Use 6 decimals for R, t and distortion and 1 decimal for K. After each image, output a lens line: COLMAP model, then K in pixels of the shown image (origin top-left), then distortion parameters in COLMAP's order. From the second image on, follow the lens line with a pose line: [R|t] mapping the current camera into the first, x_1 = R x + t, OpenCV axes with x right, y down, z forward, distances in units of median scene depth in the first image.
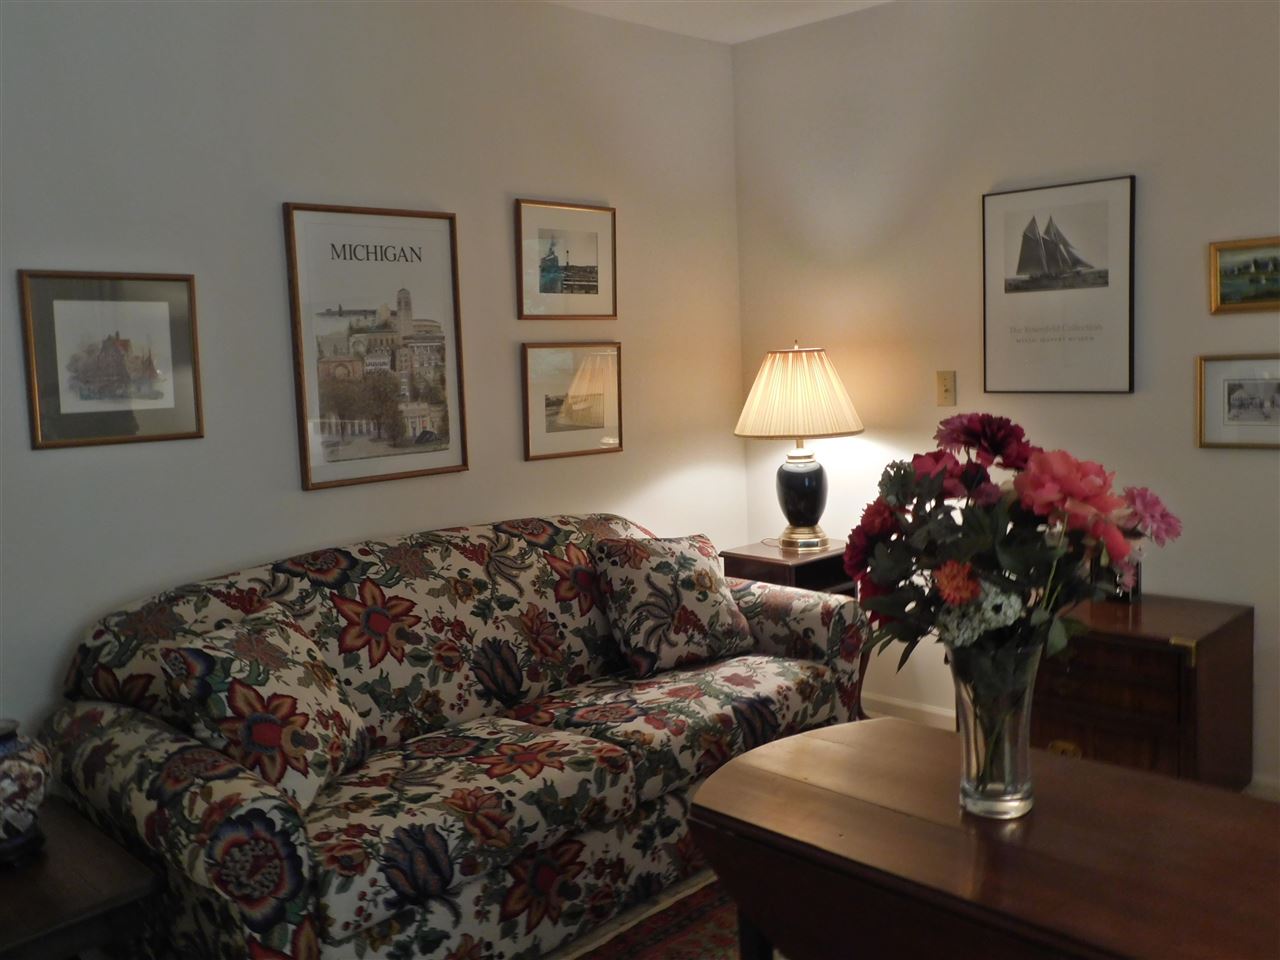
lens RADIAL K [[1109.1, 0, 640.3], [0, 1109.1, 476.7], [0, 0, 1]] dist [-0.008586, -0.001317]
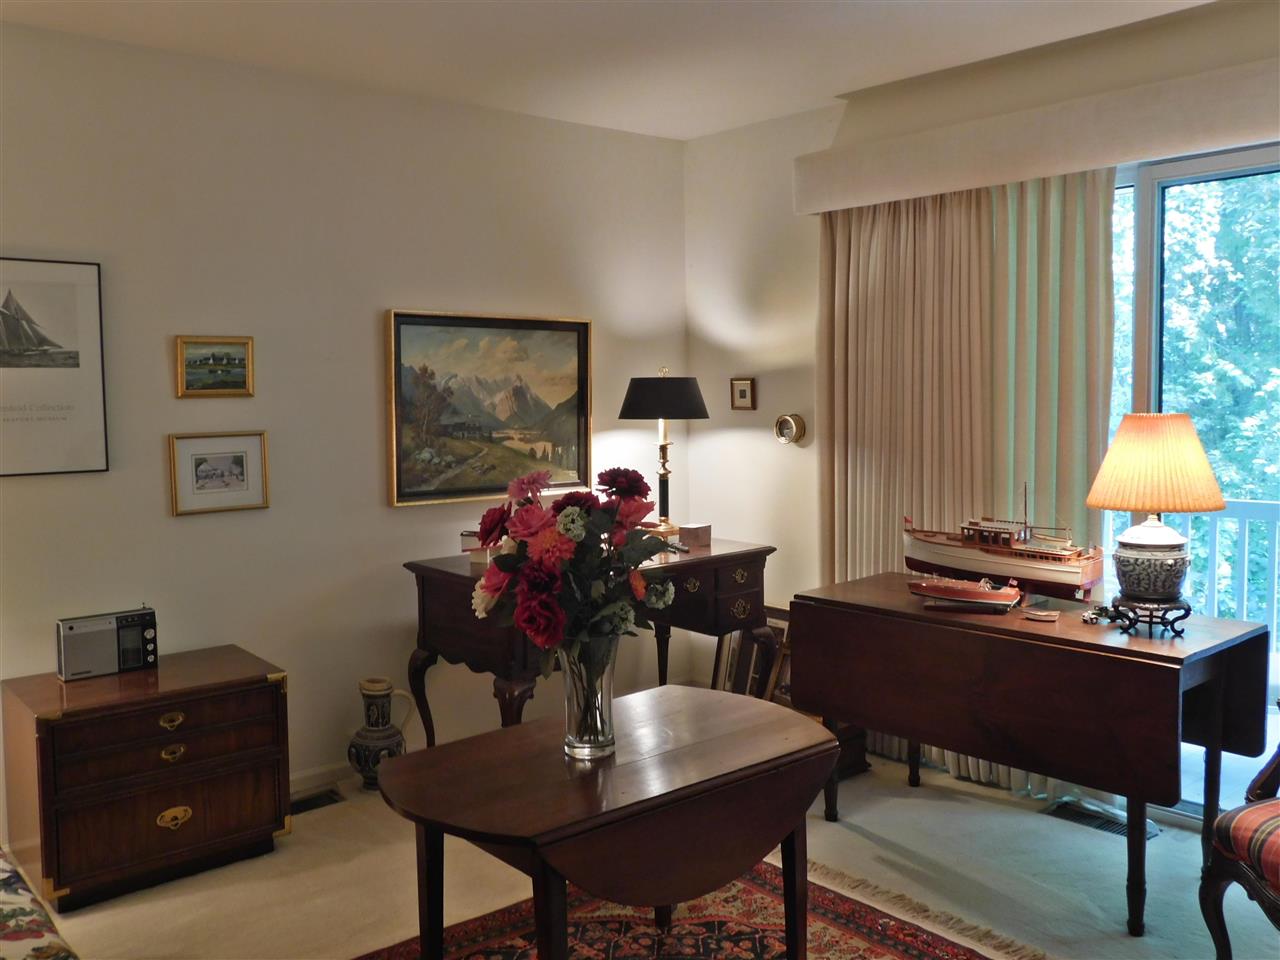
lens RADIAL K [[1109.1, 0, 639.8], [0, 1109.1, 476.2], [0, 0, 1]] dist [-0.008586, -0.001317]
pose [[0.067399, -0.043814, 0.996764, -0.579661], [0.120251, 0.992109, 0.035478, -0.050071], [-0.990453, 0.117470, 0.072136, 0.451263]]
